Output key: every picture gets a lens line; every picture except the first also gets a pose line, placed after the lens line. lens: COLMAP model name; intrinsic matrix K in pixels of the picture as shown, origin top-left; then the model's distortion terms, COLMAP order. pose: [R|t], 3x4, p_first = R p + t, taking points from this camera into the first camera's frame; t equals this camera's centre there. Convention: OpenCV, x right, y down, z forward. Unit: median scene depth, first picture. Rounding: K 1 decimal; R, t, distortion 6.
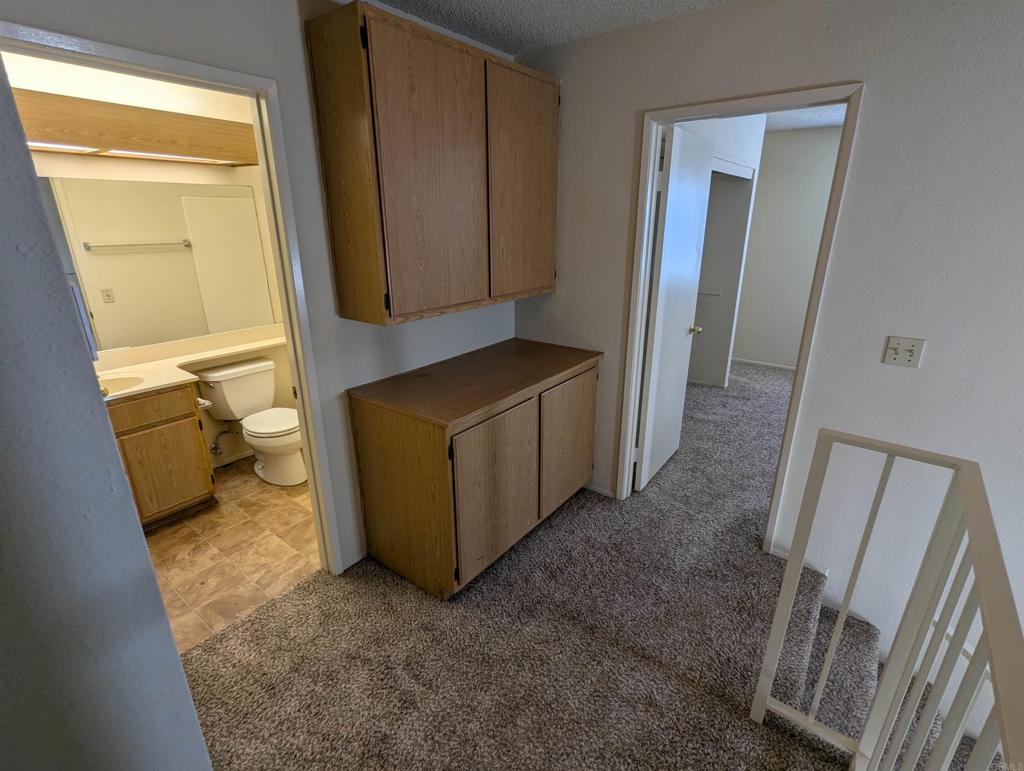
lens RADIAL K [[481.6, 0, 512.0], [0, 481.6, 385.5], [0, 0, 1]] dist [0.001228, 0.000037]
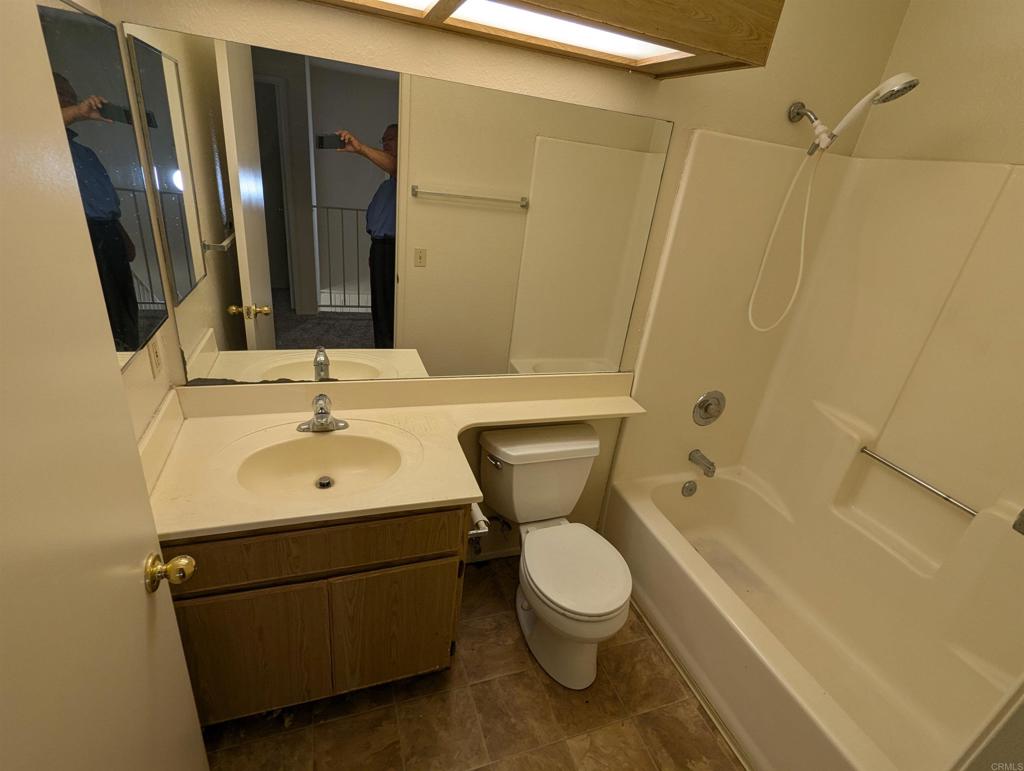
lens RADIAL K [[481.6, 0, 512.0], [0, 481.6, 385.5], [0, 0, 1]] dist [0.001228, 0.000037]
pose [[0.832443, 0.315220, -0.455714, -0.456412], [-0.288417, 0.948722, 0.129393, -0.205466], [0.473134, 0.023723, 0.880671, 0.602406]]
